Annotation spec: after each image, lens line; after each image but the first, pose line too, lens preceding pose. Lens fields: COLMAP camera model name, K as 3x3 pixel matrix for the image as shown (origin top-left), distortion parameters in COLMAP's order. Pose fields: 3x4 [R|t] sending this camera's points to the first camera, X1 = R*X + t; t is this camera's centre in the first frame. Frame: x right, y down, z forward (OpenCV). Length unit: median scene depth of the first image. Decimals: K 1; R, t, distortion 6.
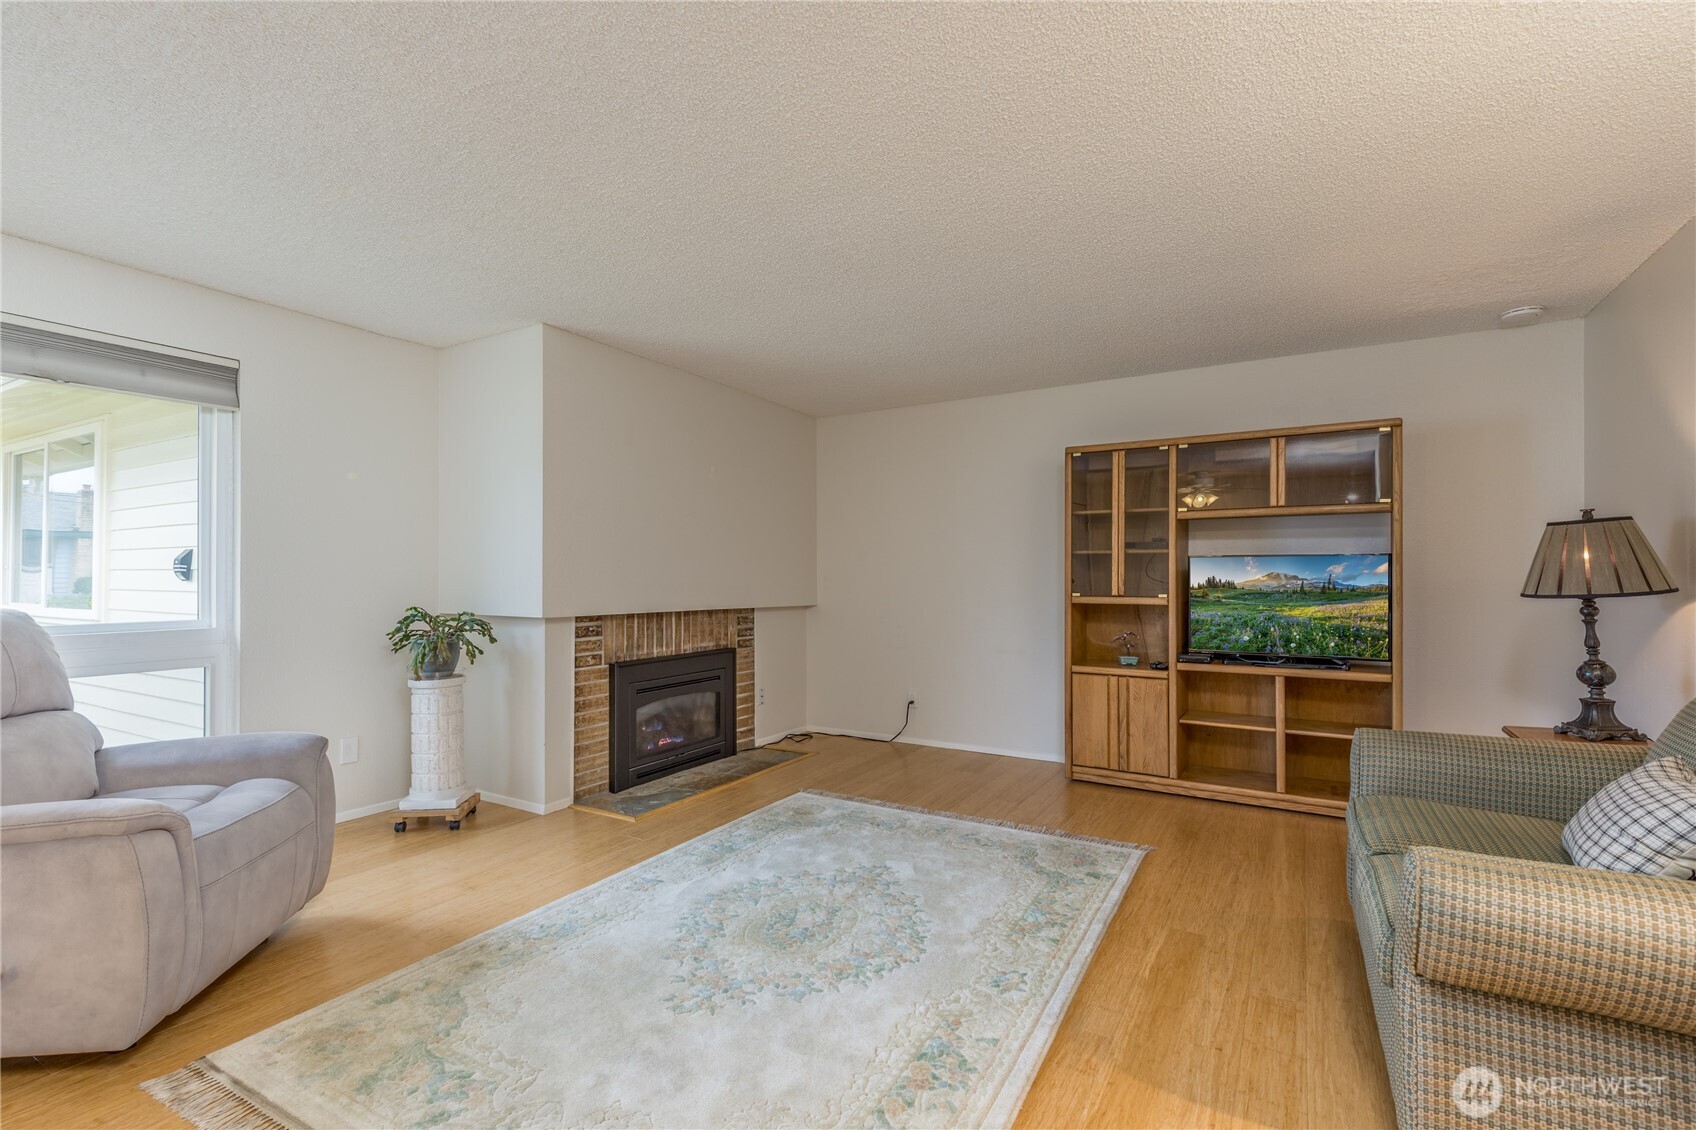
lens RADIAL K [[771.4, 0, 840.4], [0, 771.4, 569.4], [0, 0, 1]] dist [0.013391, -0.000706]
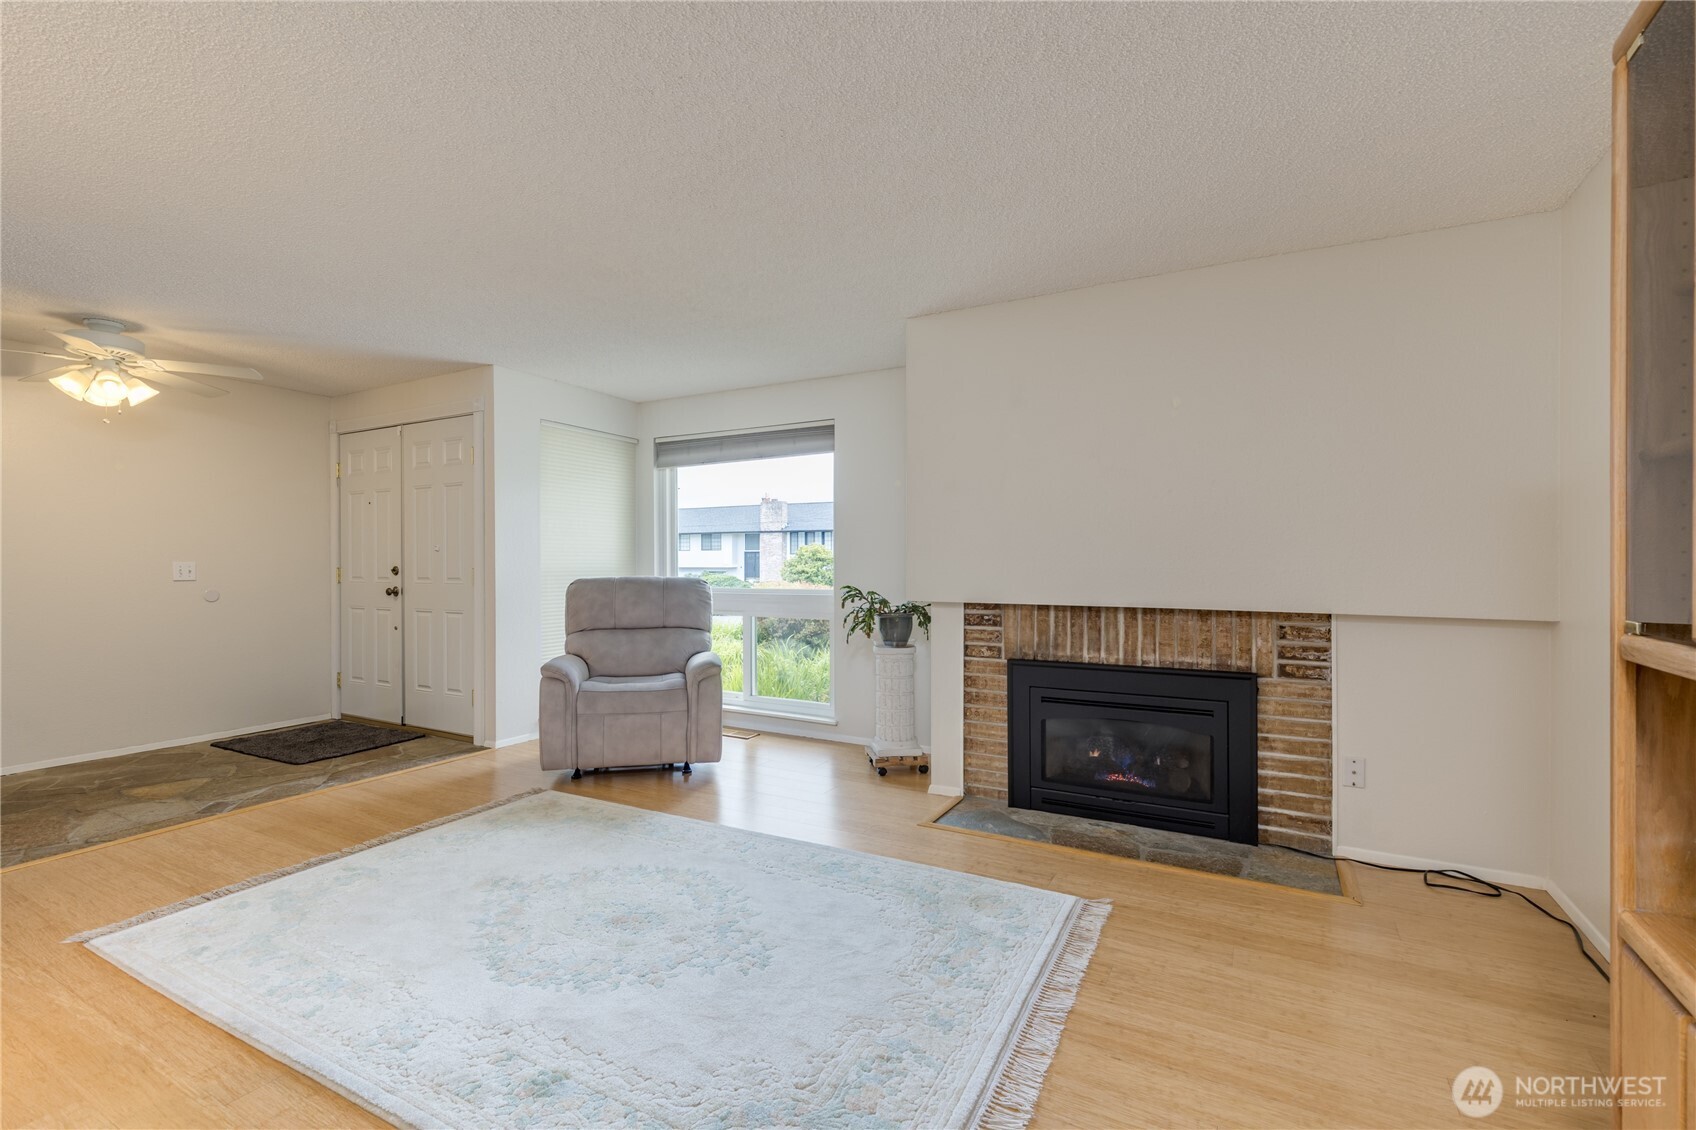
lens RADIAL K [[771.4, 0, 845.6], [0, 771.4, 560.5], [0, 0, 1]] dist [0.013391, -0.000706]
pose [[0.021233, -0.001166, -0.999774, 0.591276], [0.013357, 0.999910, -0.000882, 0.007407], [0.999685, -0.013335, 0.021247, 0.805022]]
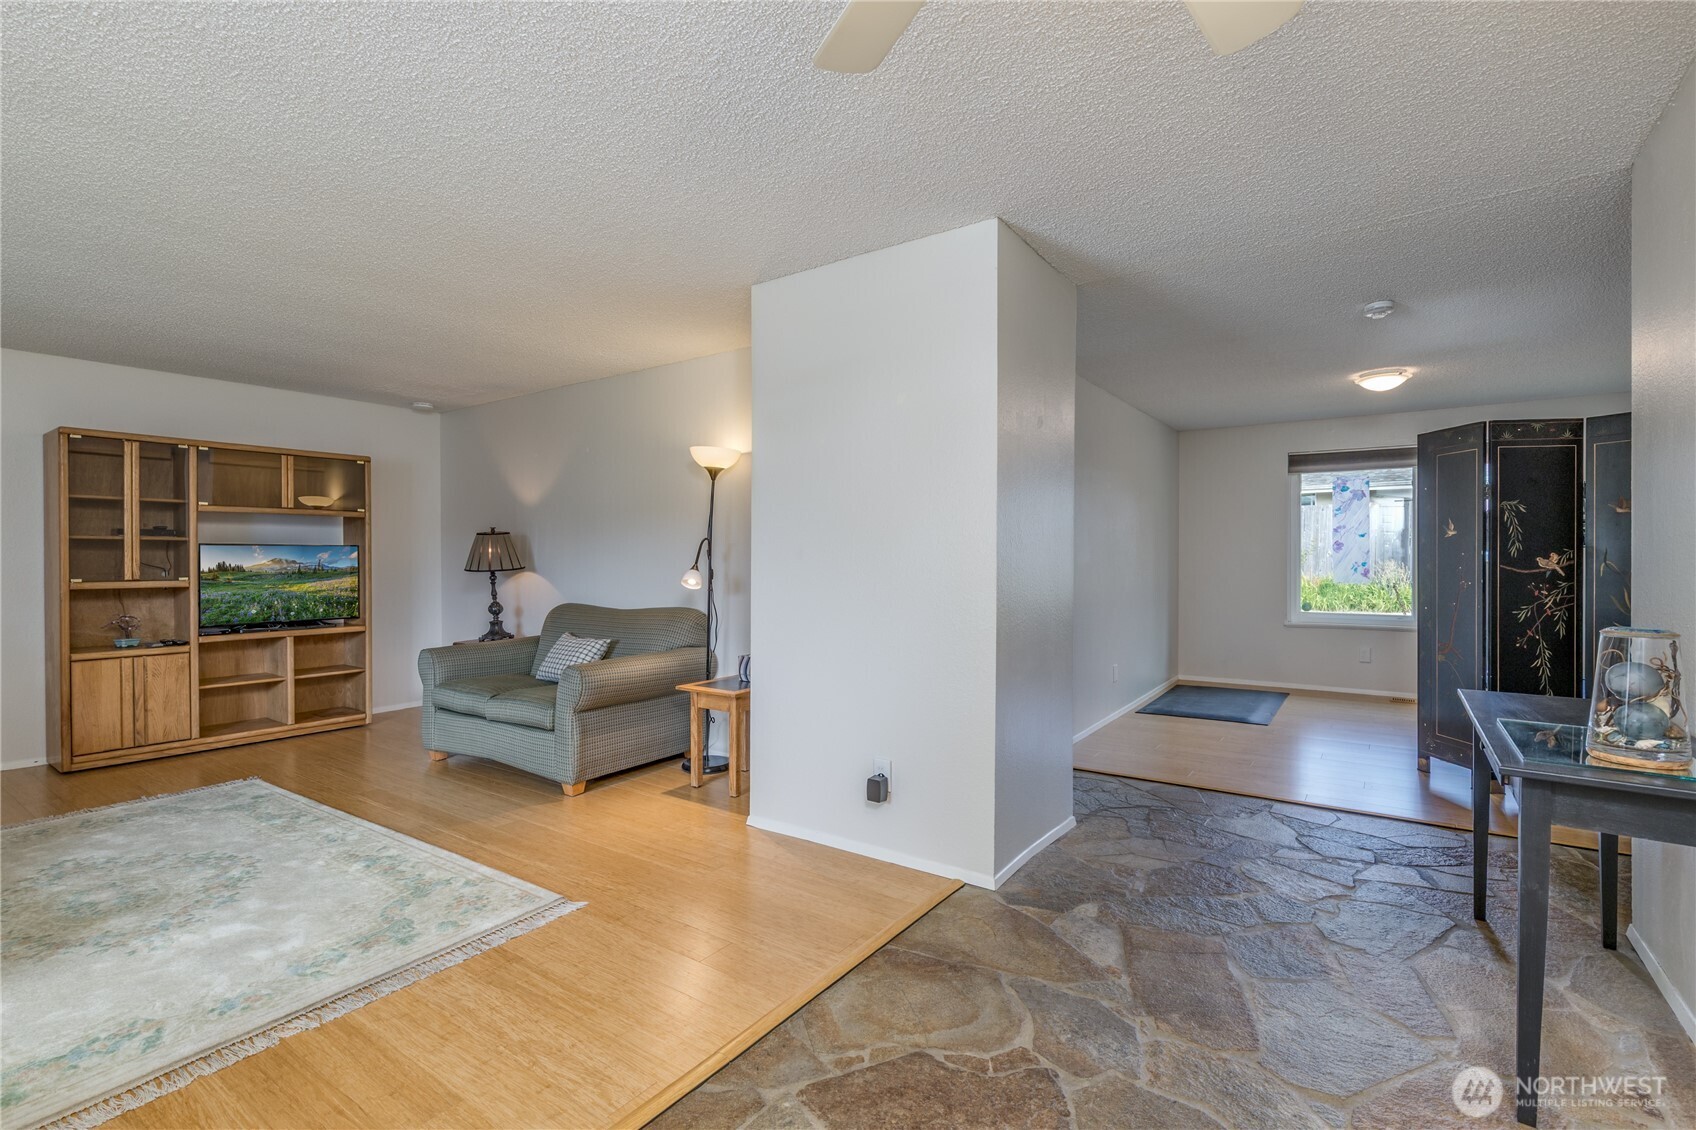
lens RADIAL K [[771.4, 0, 846.1], [0, 771.4, 565.4], [0, 0, 1]] dist [0.013391, -0.000706]
pose [[0.070043, -0.008839, 0.997505, -0.638560], [-0.007407, 0.999929, 0.009380, -0.003038], [-0.997516, -0.008045, 0.069973, -0.034628]]
